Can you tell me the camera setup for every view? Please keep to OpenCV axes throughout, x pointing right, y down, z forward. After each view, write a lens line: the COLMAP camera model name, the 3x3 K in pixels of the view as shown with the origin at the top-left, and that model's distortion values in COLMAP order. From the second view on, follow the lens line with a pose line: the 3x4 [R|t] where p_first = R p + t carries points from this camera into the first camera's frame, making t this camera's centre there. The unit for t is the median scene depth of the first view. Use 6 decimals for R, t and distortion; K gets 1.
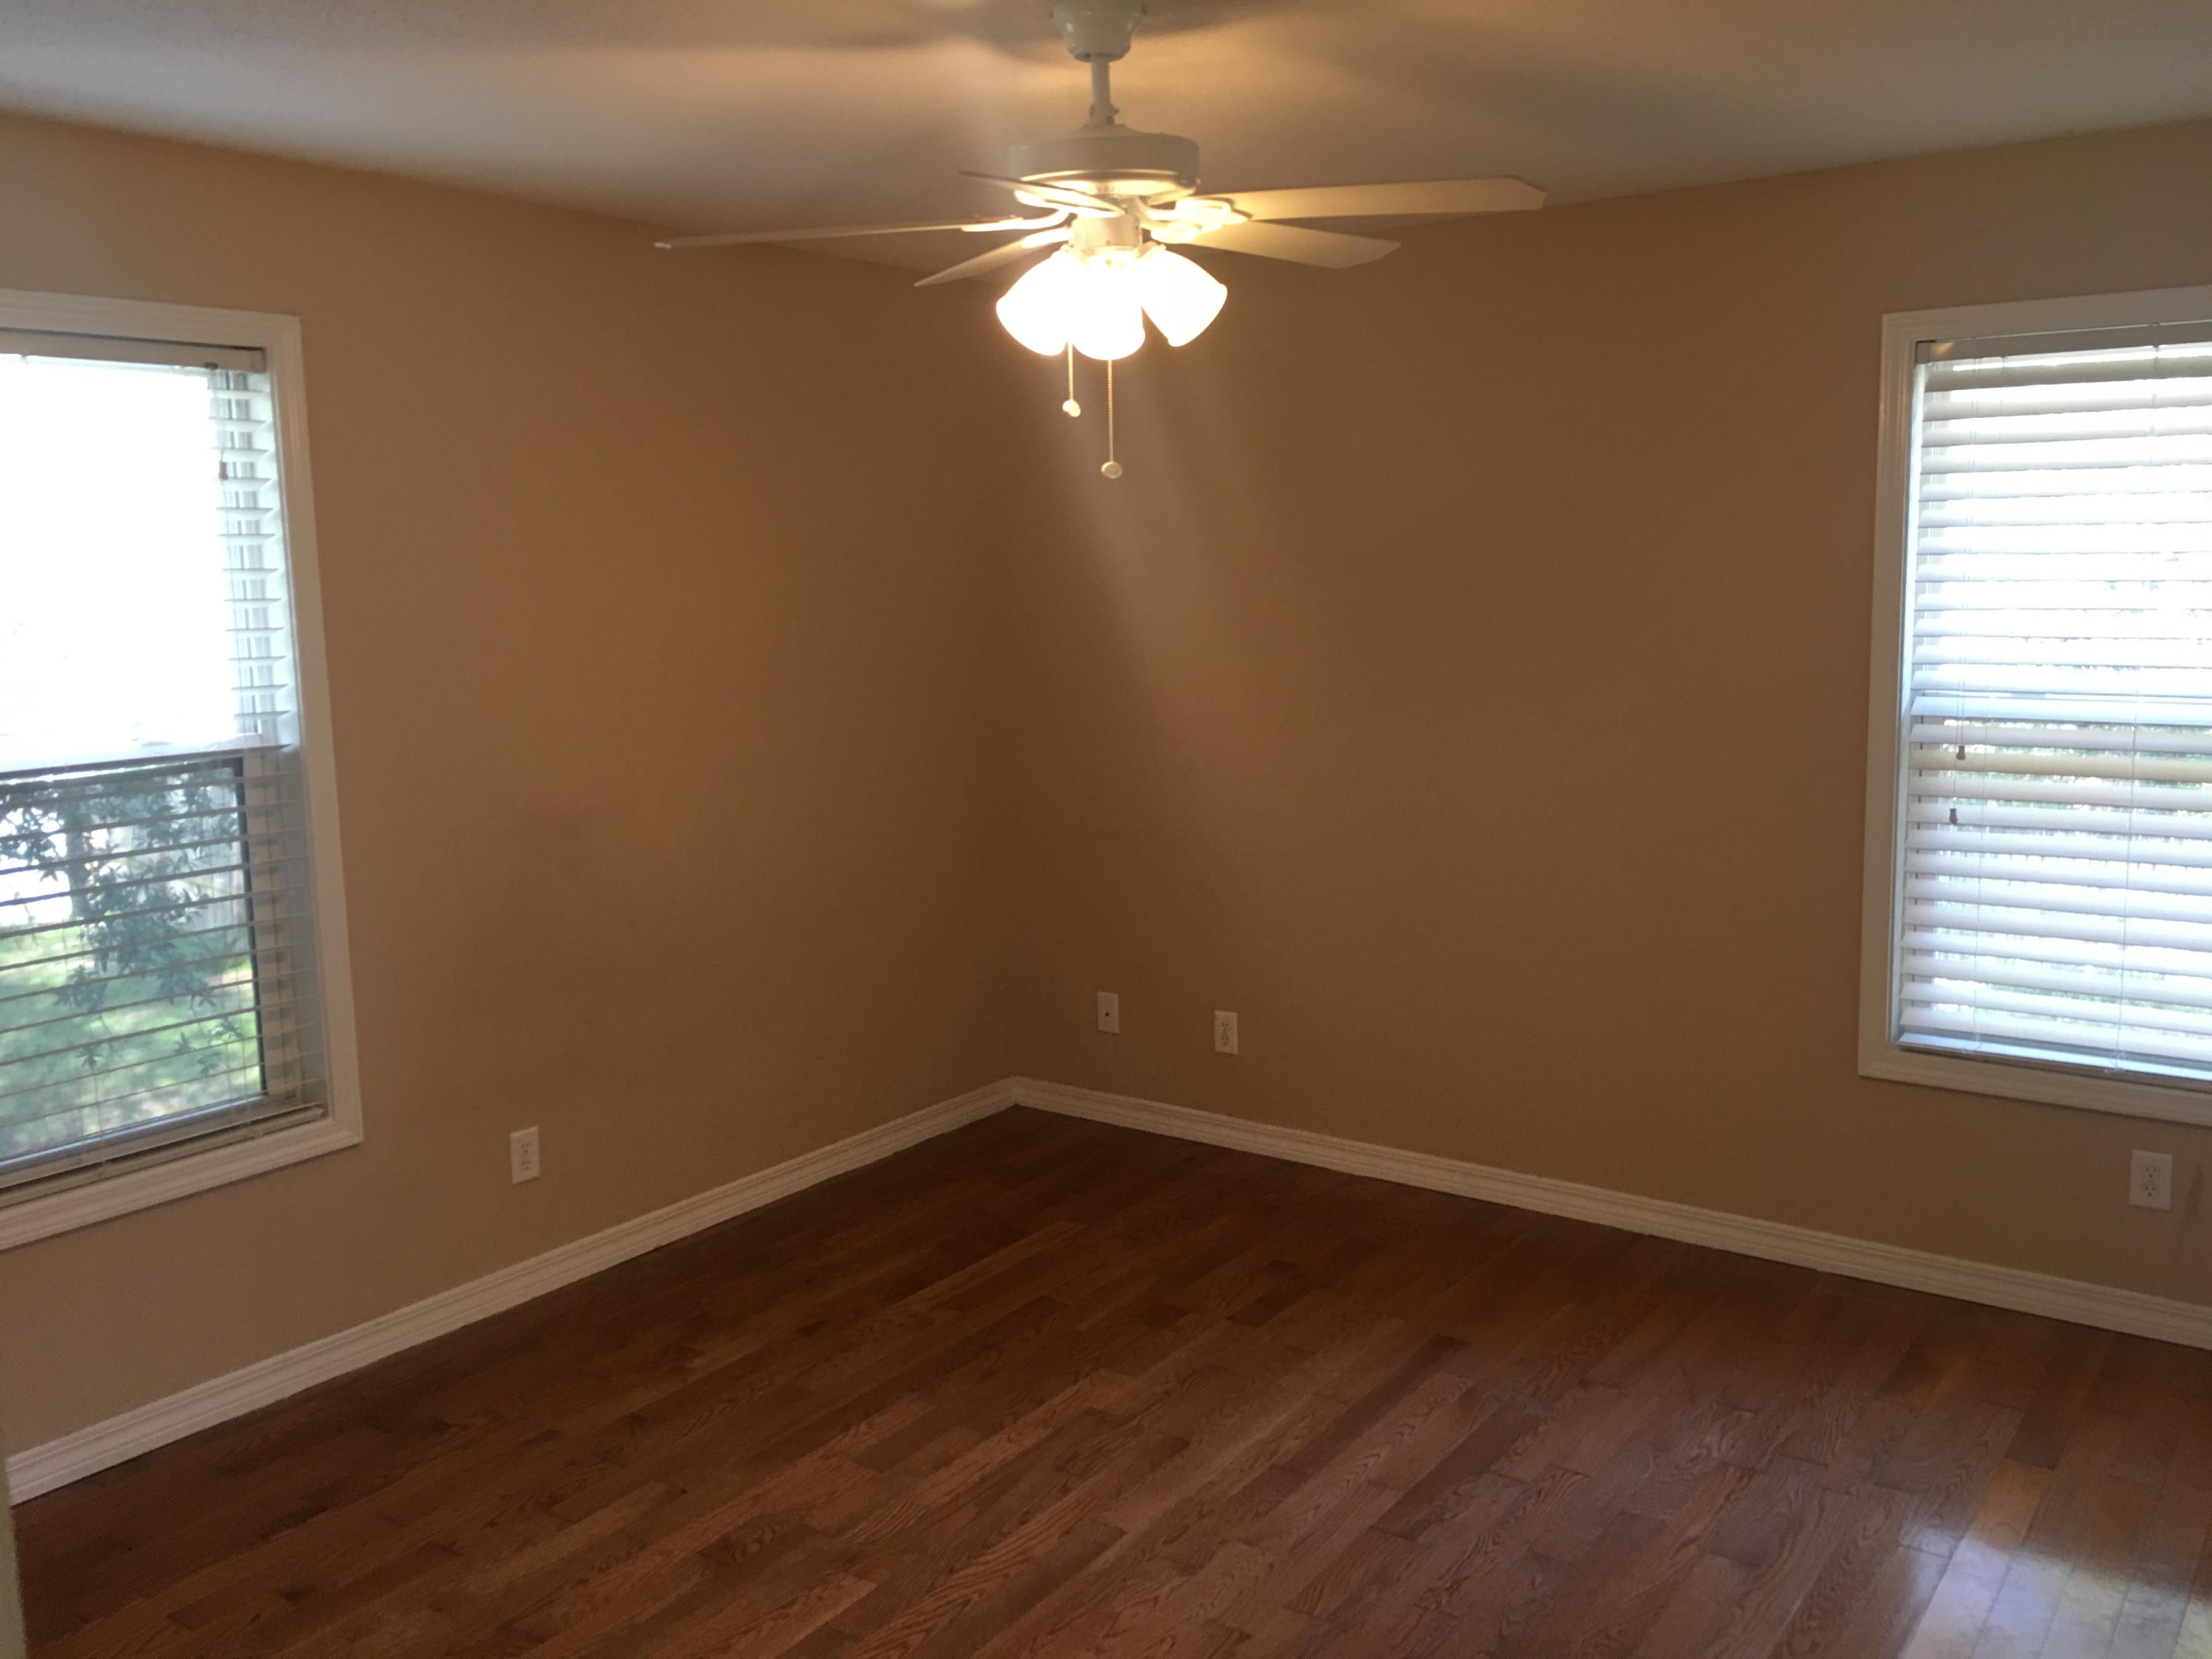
lens RADIAL K [[1875.2, 0, 1085.6], [0, 1875.2, 824.1], [0, 0, 1]] dist [0.070202, -0.089471]
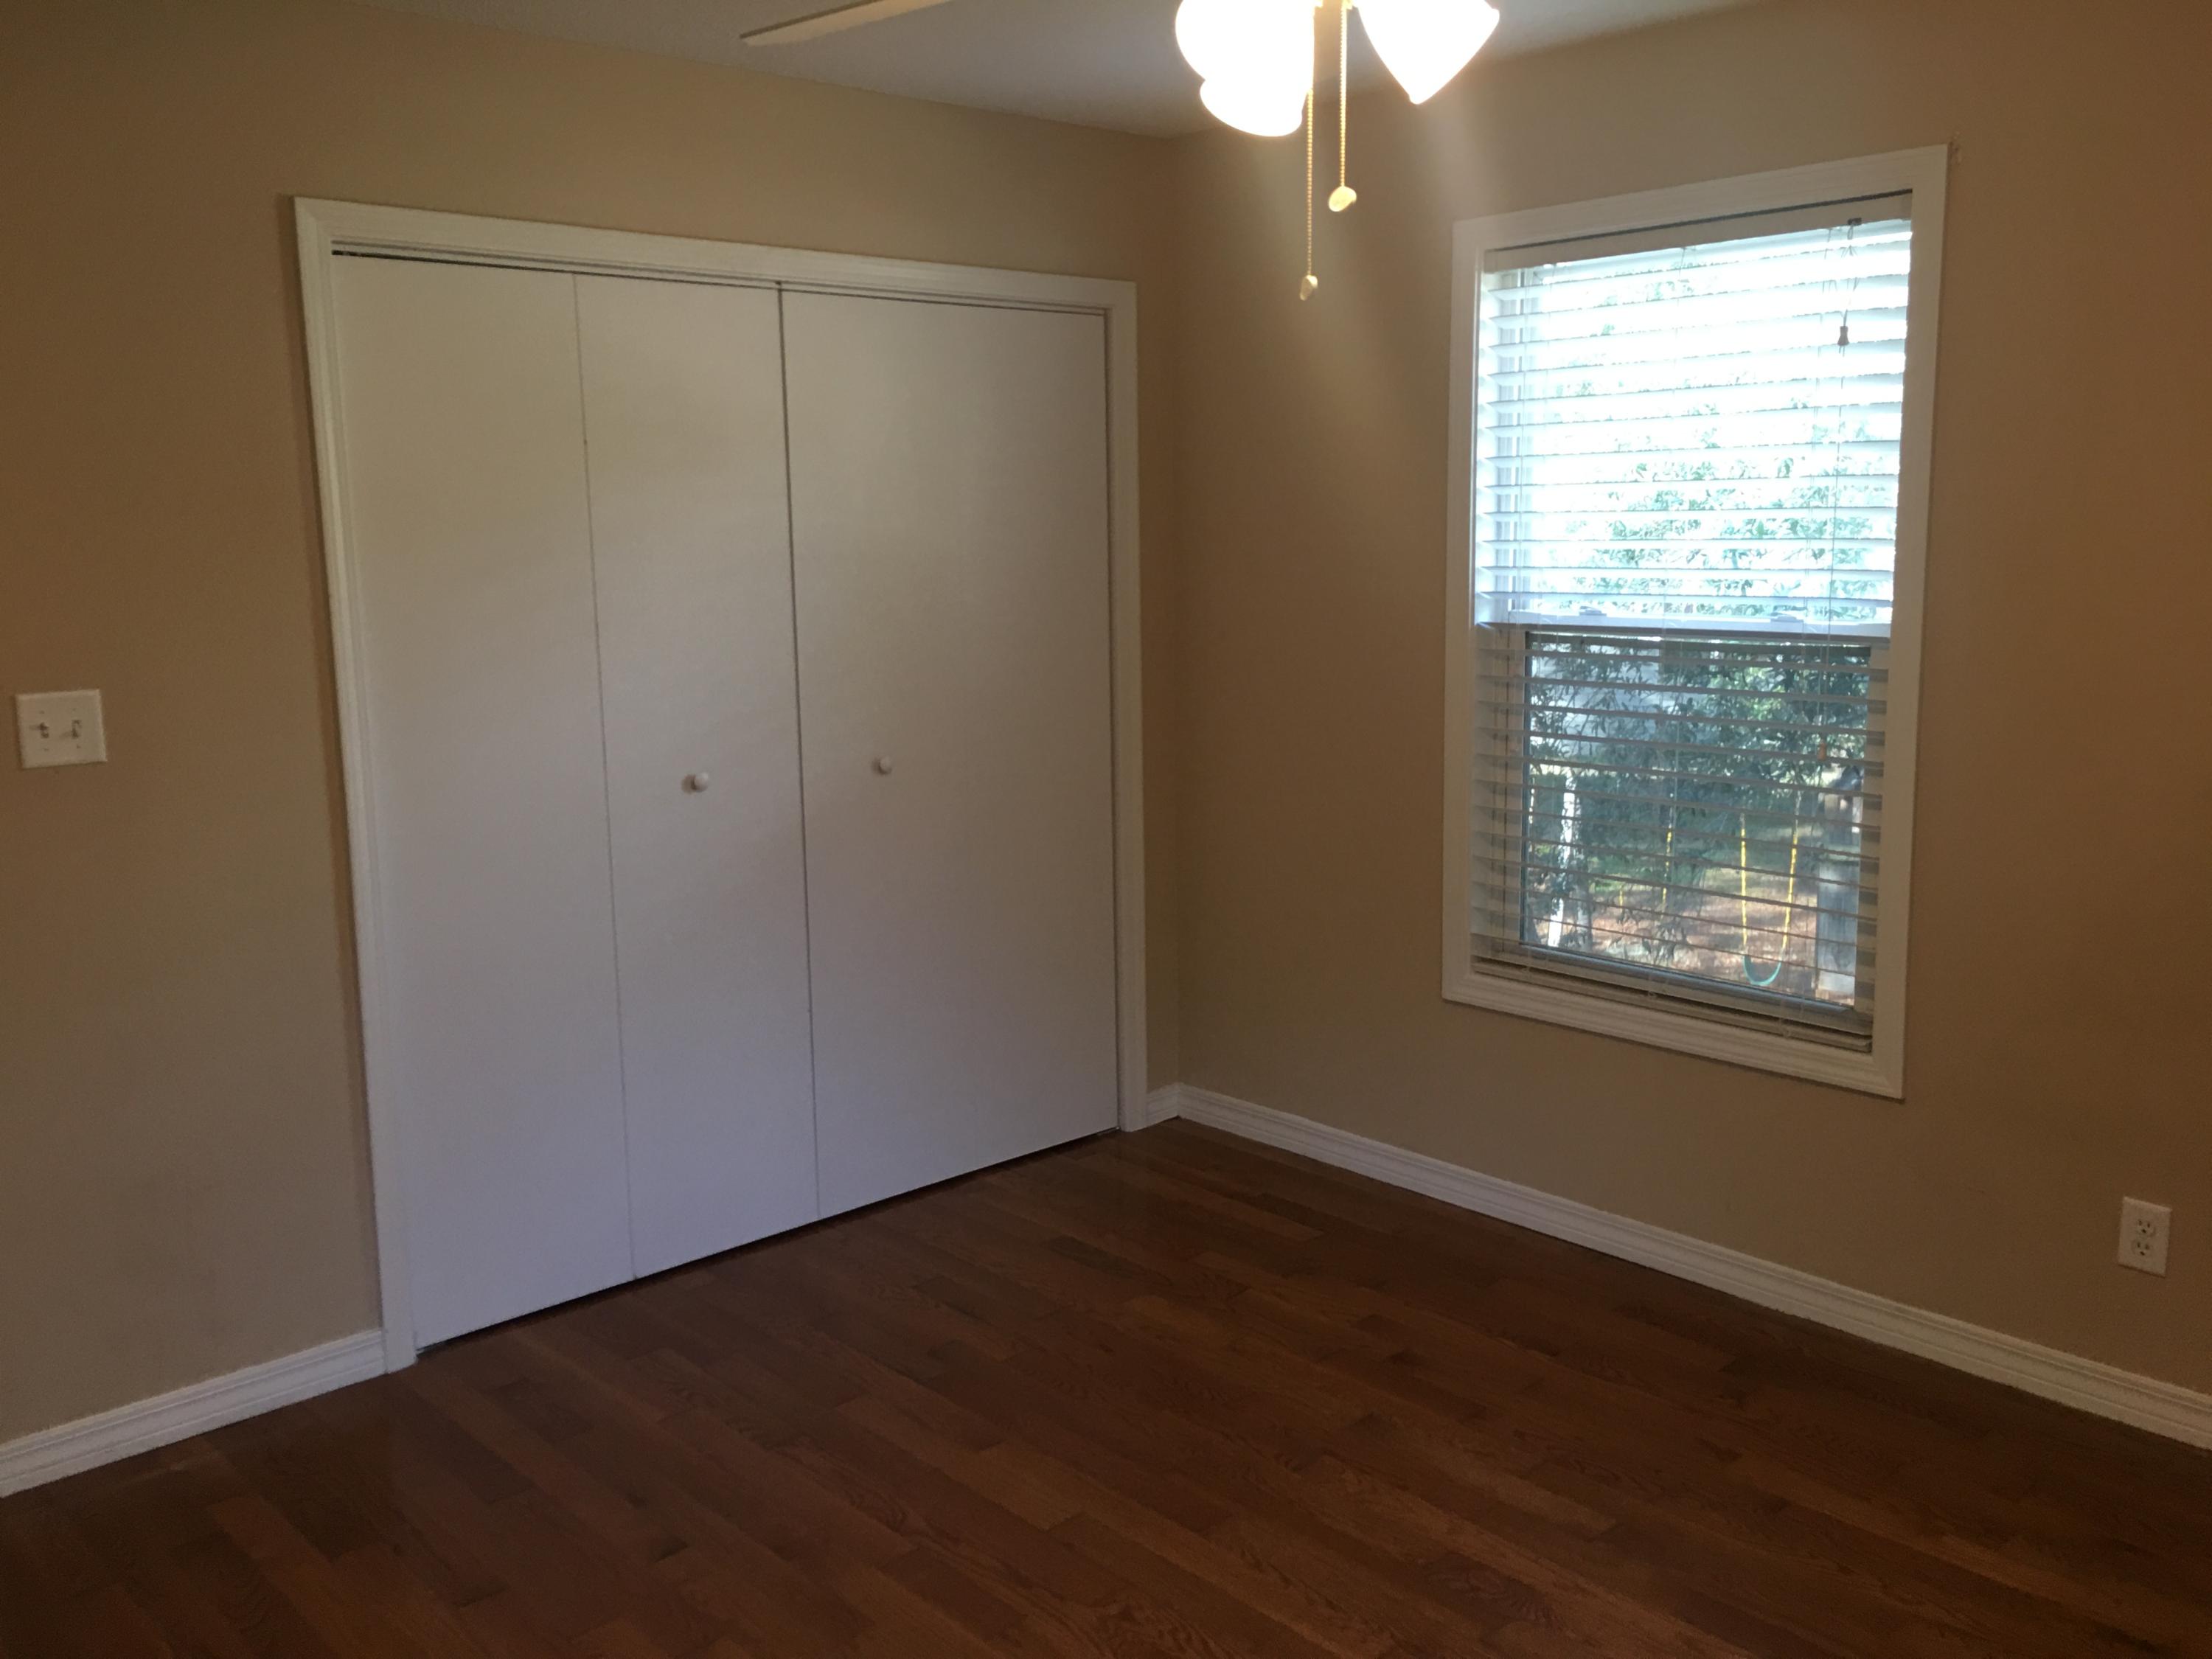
lens RADIAL K [[1875.2, 0, 1093.5], [0, 1875.2, 819.4], [0, 0, 1]] dist [0.070202, -0.089471]
pose [[-0.211511, 0.181808, -0.960317, 0.552577], [-0.118112, 0.970591, 0.209767, -0.104633], [0.970213, 0.157793, -0.183817, 0.831168]]
